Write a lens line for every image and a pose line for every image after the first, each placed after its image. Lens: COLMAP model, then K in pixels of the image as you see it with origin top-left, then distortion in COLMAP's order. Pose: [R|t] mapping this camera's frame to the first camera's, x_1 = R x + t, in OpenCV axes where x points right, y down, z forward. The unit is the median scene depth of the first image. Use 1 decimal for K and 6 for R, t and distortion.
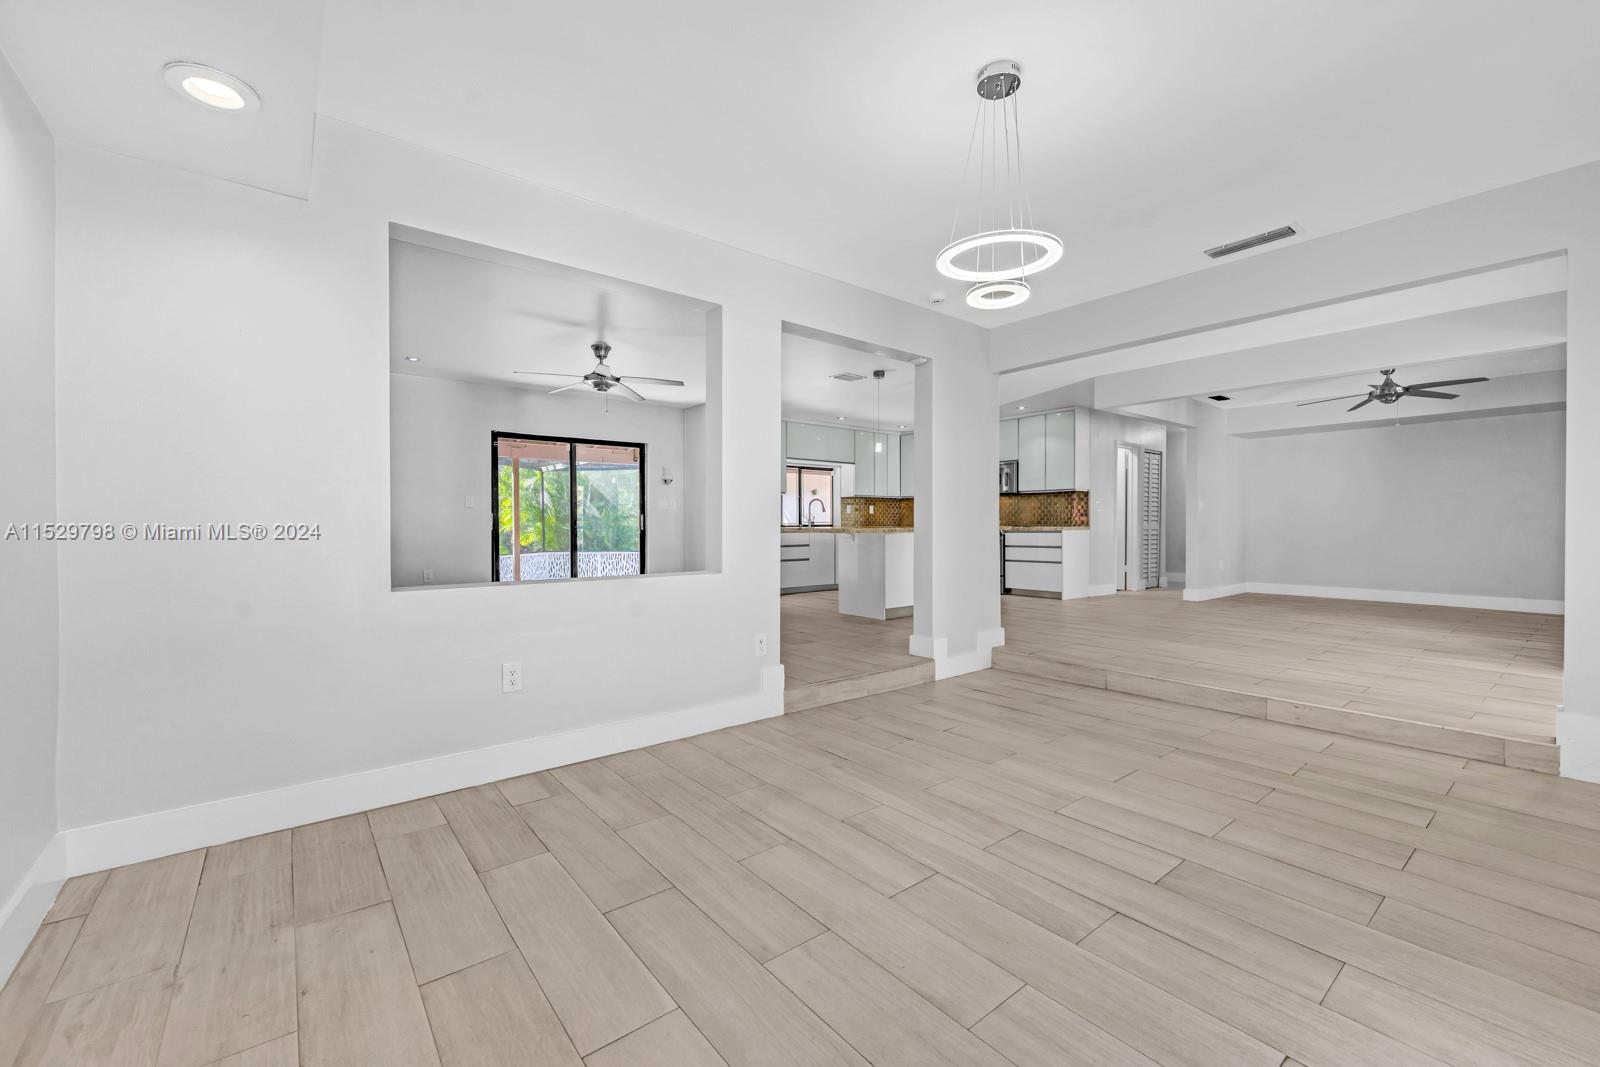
lens RADIAL K [[652.8, 0, 821.9], [0, 652.8, 526.2], [0, 0, 1]] dist [0.023747, -0.000020]
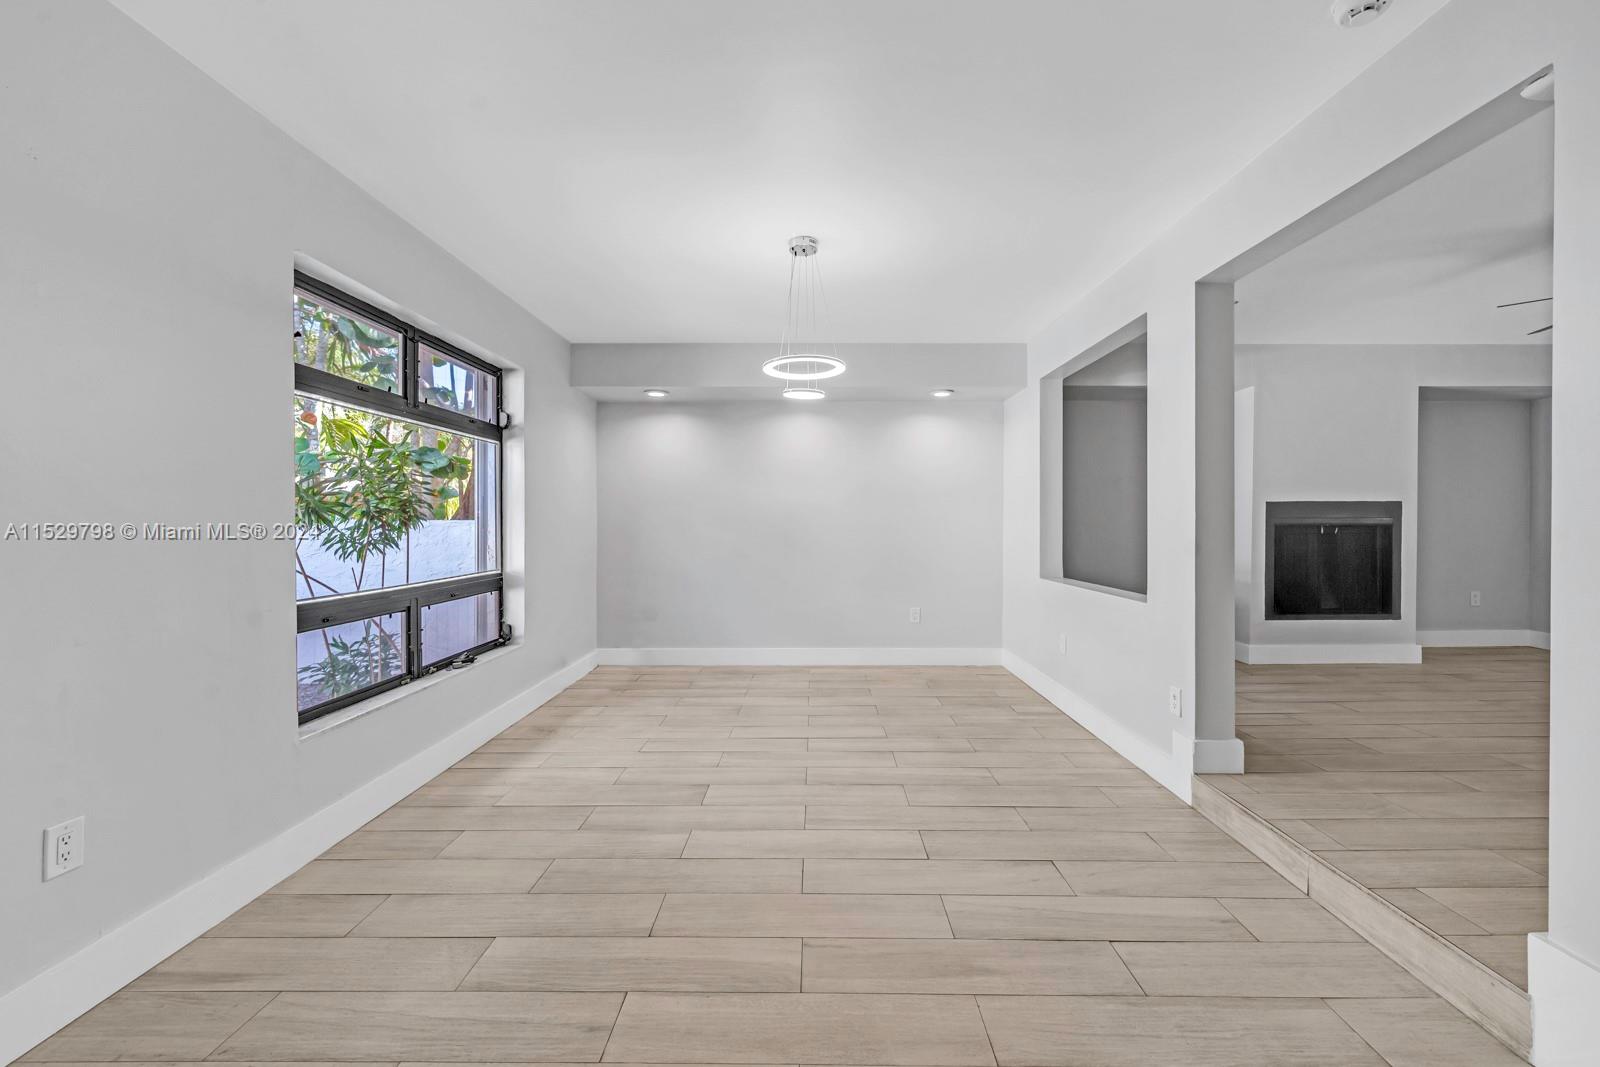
lens RADIAL K [[652.8, 0, 821.9], [0, 652.8, 526.2], [0, 0, 1]] dist [0.023747, -0.000020]
pose [[-0.635253, 0.001582, -0.772302, 0.396808], [0.000453, 0.999998, 0.001676, -0.018796], [0.772304, 0.000715, -0.635253, 0.568785]]
